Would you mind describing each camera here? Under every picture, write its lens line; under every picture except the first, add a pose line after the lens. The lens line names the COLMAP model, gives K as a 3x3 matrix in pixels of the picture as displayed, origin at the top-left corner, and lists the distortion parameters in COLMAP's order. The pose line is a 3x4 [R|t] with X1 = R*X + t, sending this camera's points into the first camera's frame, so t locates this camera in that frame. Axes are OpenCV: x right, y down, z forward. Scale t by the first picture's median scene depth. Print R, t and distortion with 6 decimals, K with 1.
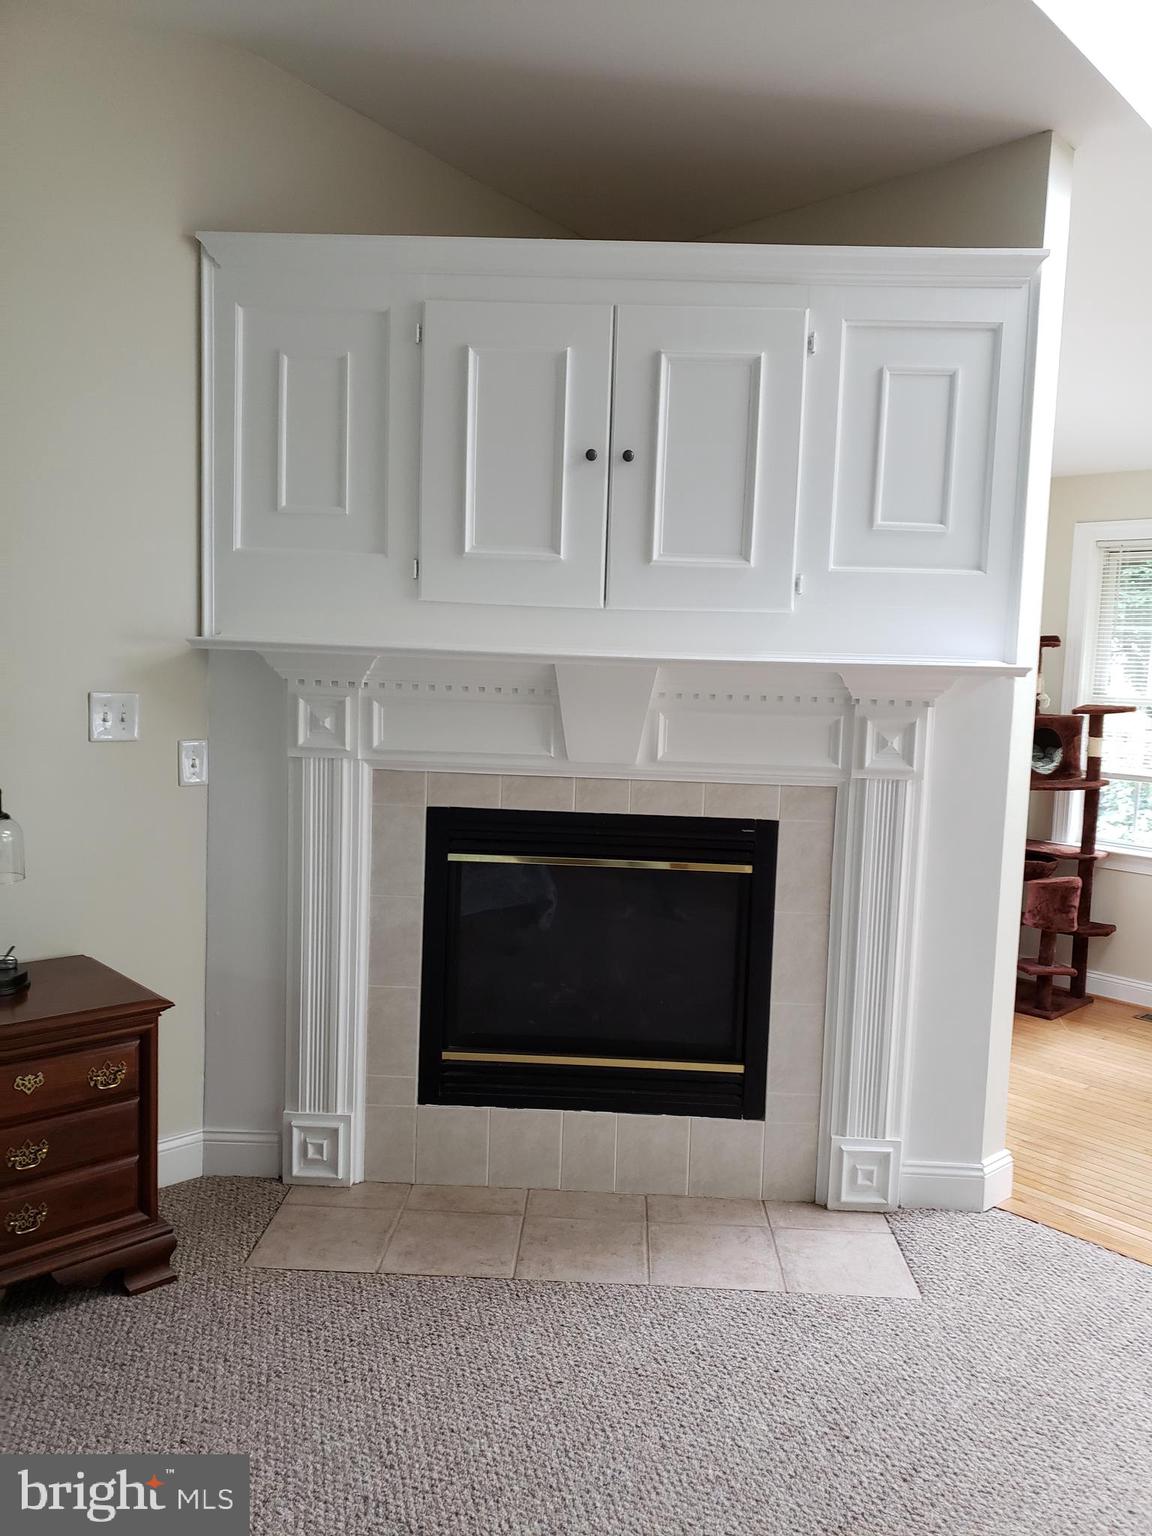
lens RADIAL K [[1197.8, 0, 605.7], [0, 1197.8, 776.9], [0, 0, 1]] dist [0.064649, -0.073657]
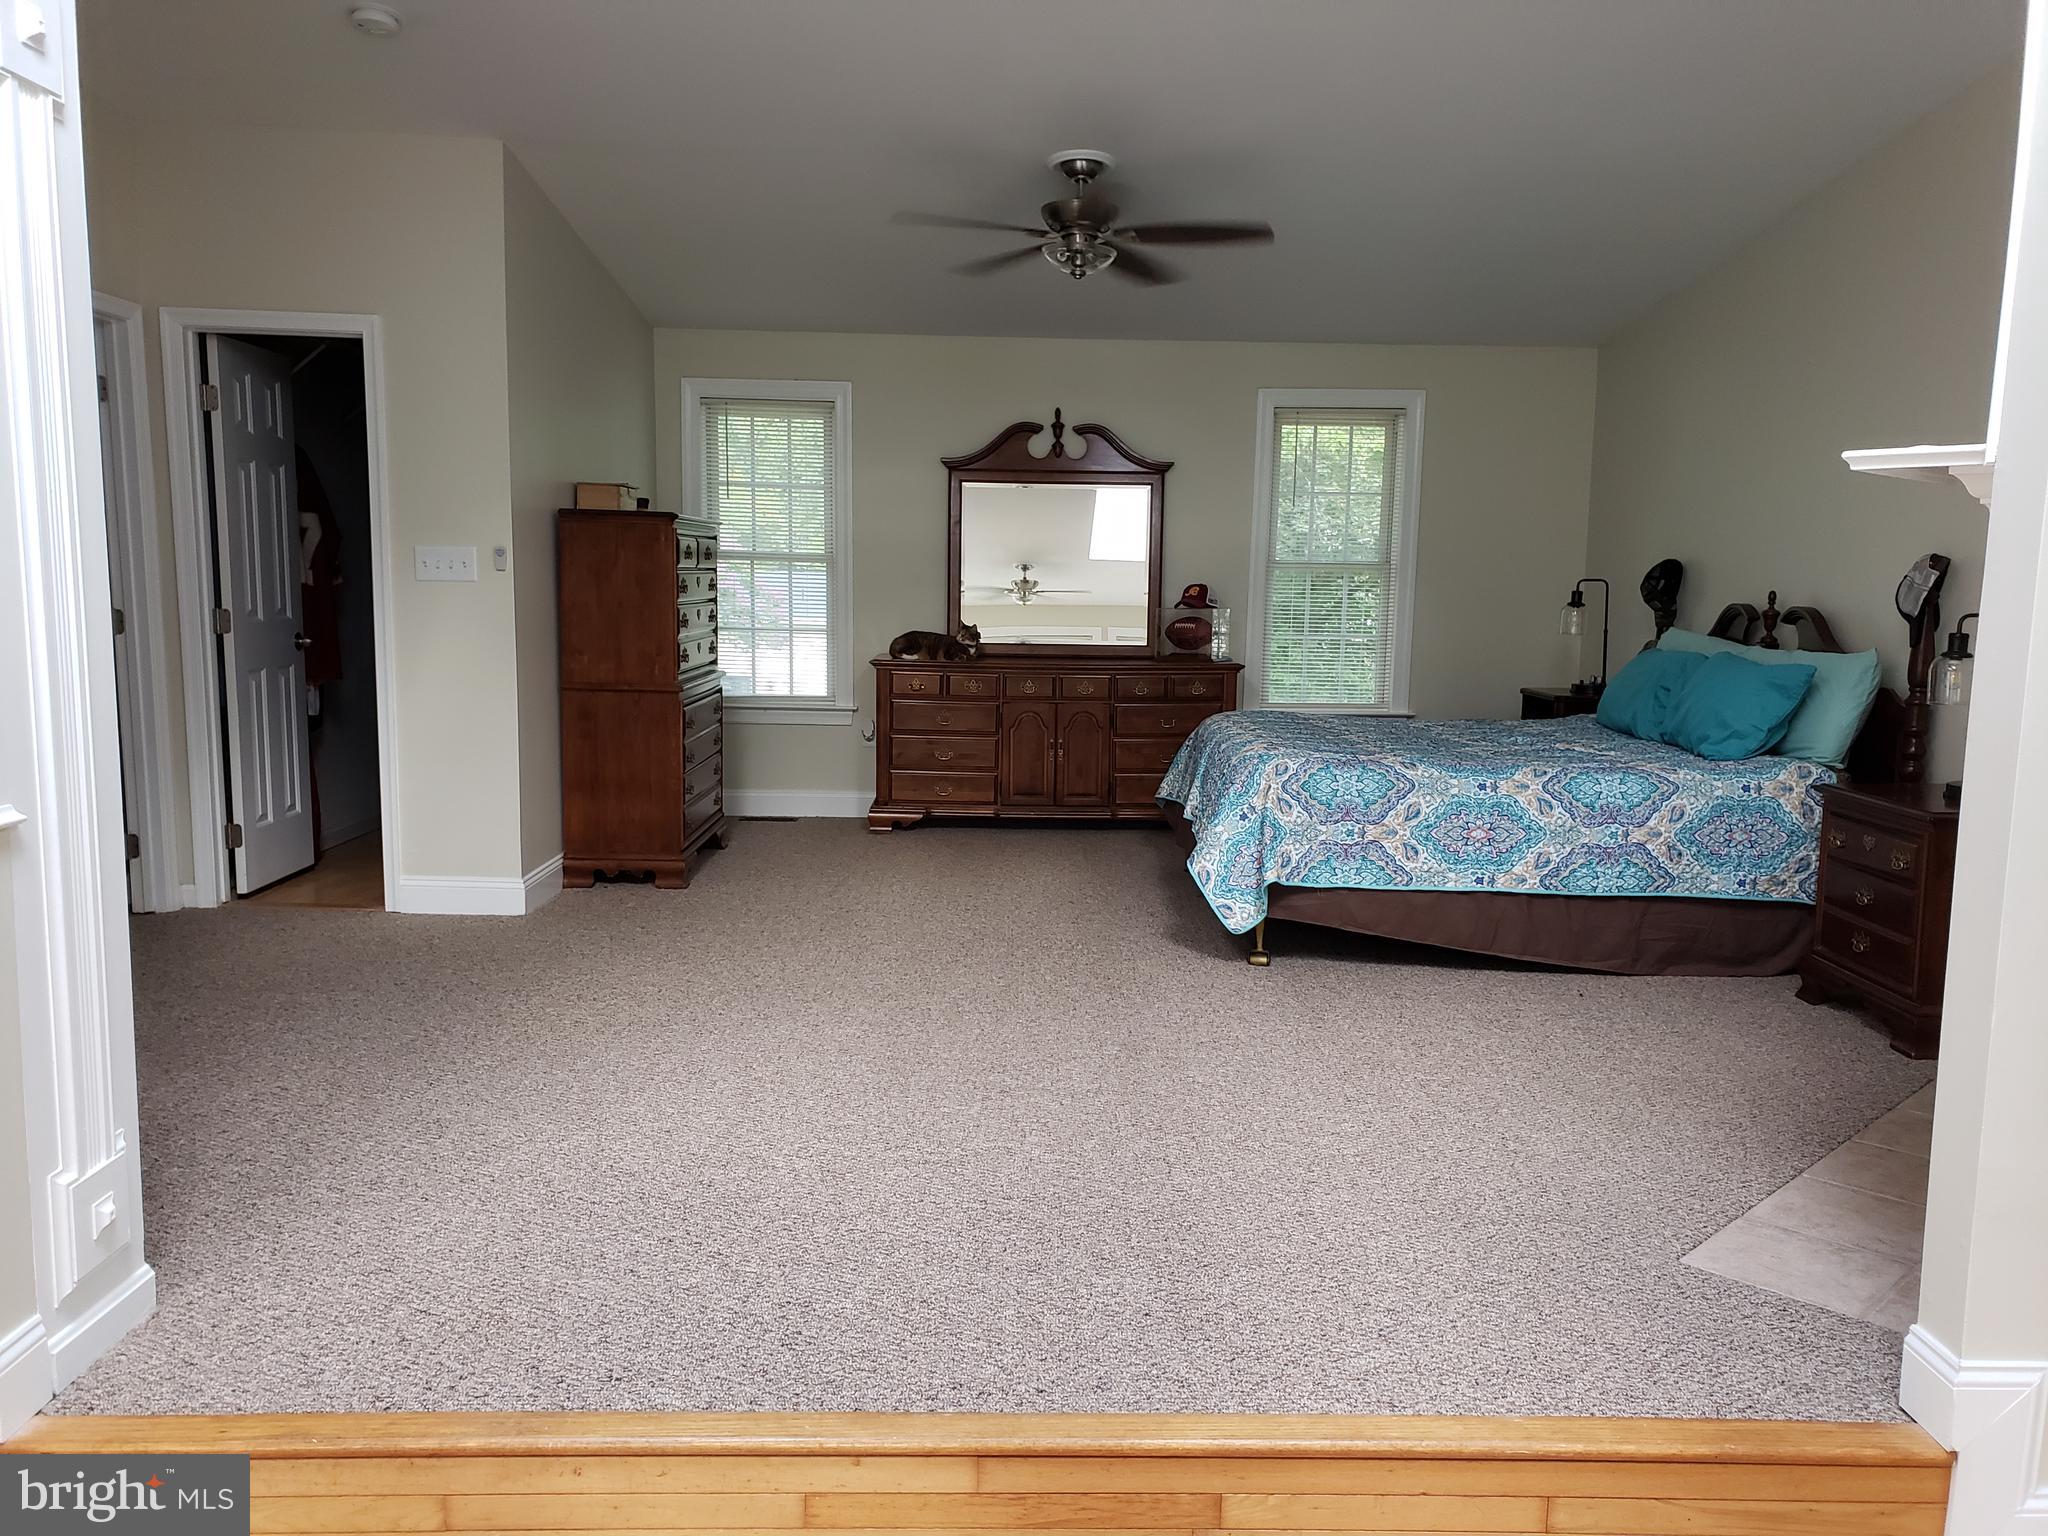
lens RADIAL K [[1597.1, 0, 1036.4], [0, 1597.1, 771.7], [0, 0, 1]] dist [0.064649, -0.073657]
pose [[-0.688263, 0.045051, -0.724061, 1.188577], [-0.111278, 0.979703, 0.166732, -0.019786], [0.716876, 0.195327, -0.669280, 1.224153]]
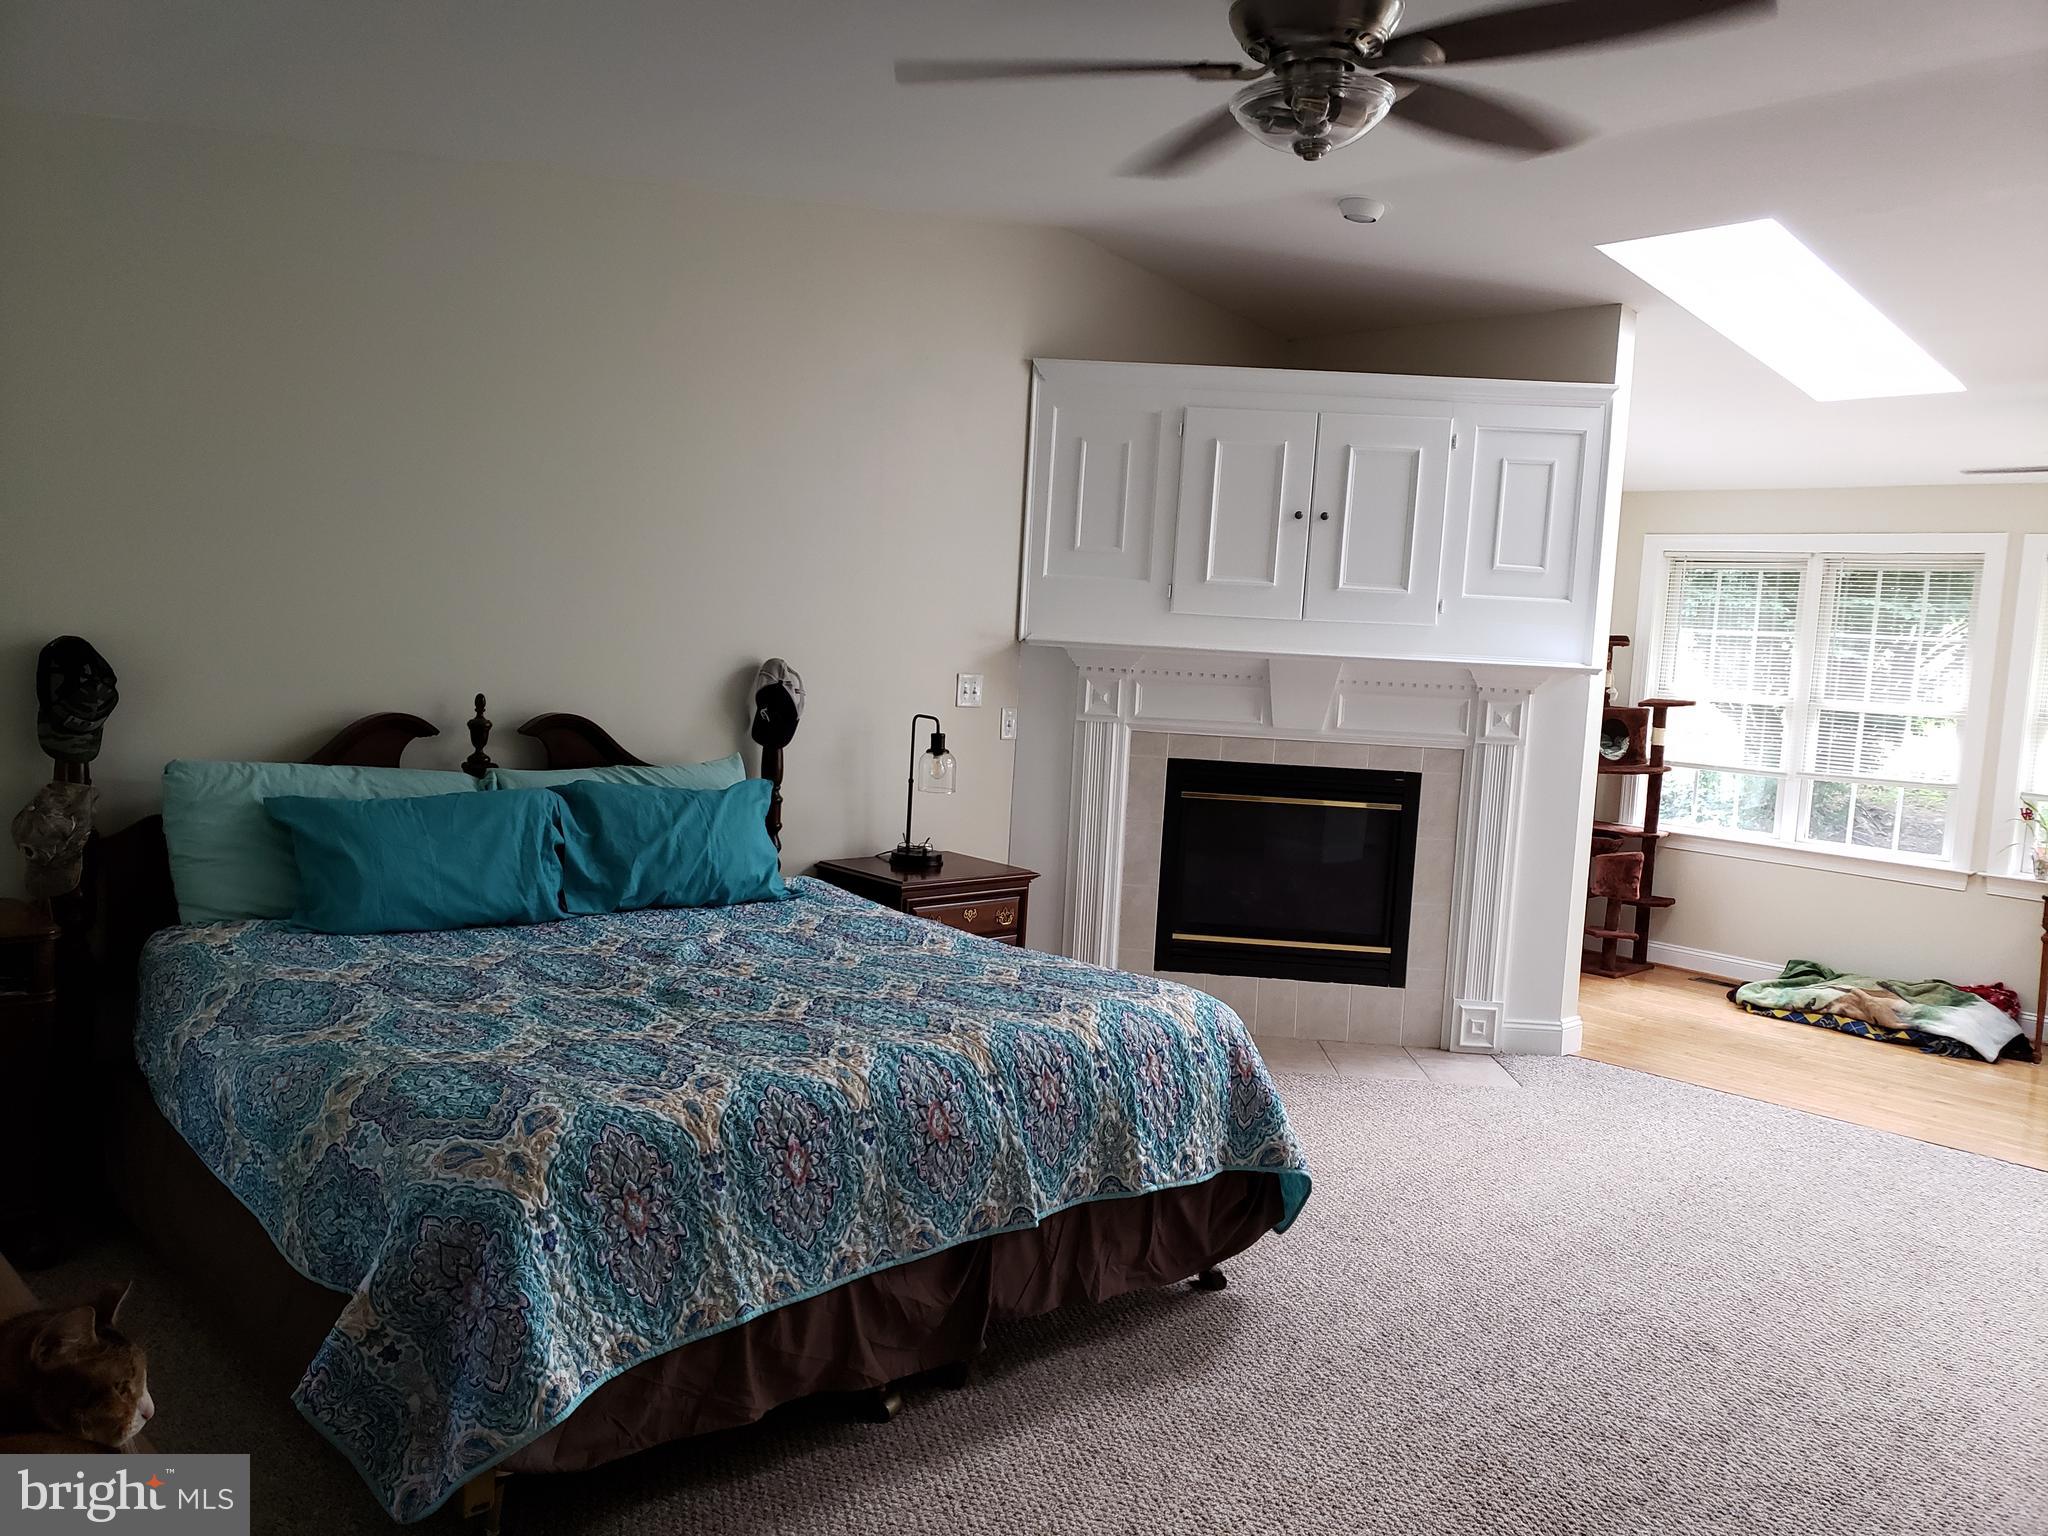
lens RADIAL K [[1597.1, 0, 1030.5], [0, 1597.1, 765.5], [0, 0, 1]] dist [0.064649, -0.073657]
pose [[0.999768, 0.021515, -0.000914, -0.316144], [-0.021525, 0.999680, -0.013267, 0.063404], [0.000629, 0.013284, 0.999912, -0.891217]]
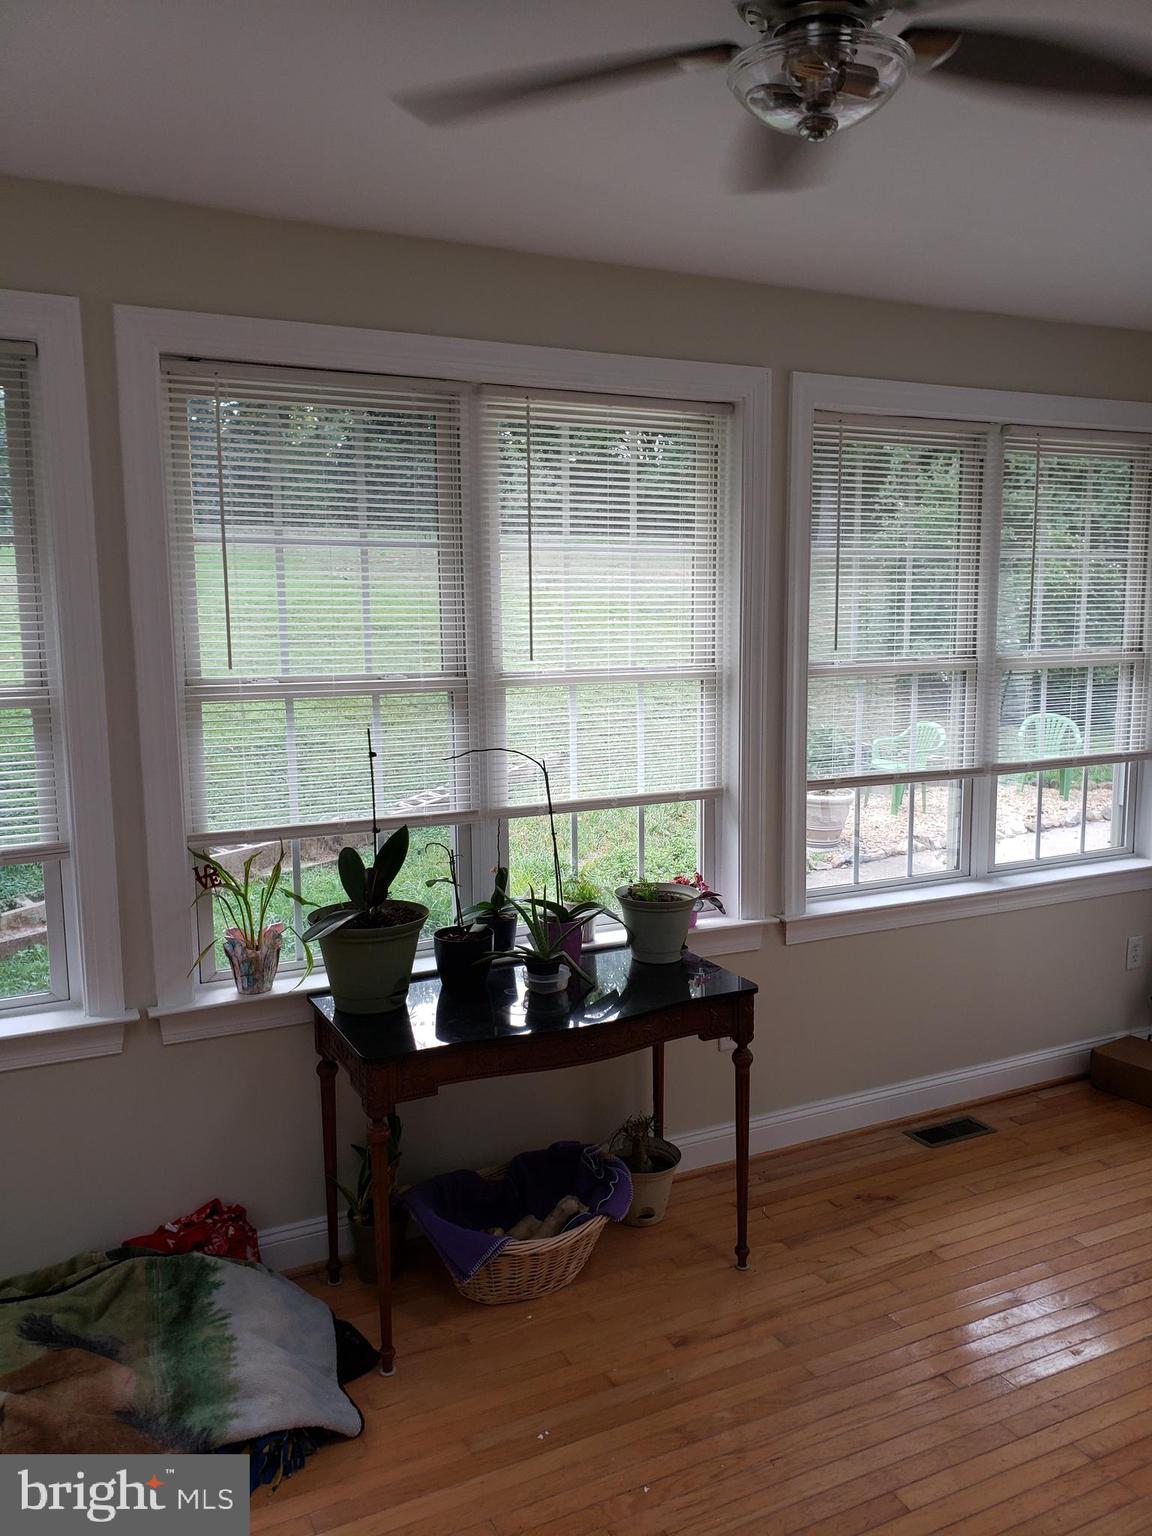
lens RADIAL K [[1197.8, 0, 560.6], [0, 1197.8, 769.3], [0, 0, 1]] dist [0.064649, -0.073657]
pose [[0.302079, -0.131964, 0.944105, 0.384946], [0.134239, 0.986392, 0.094923, -0.055883], [-0.943784, 0.098062, 0.315683, 0.938872]]
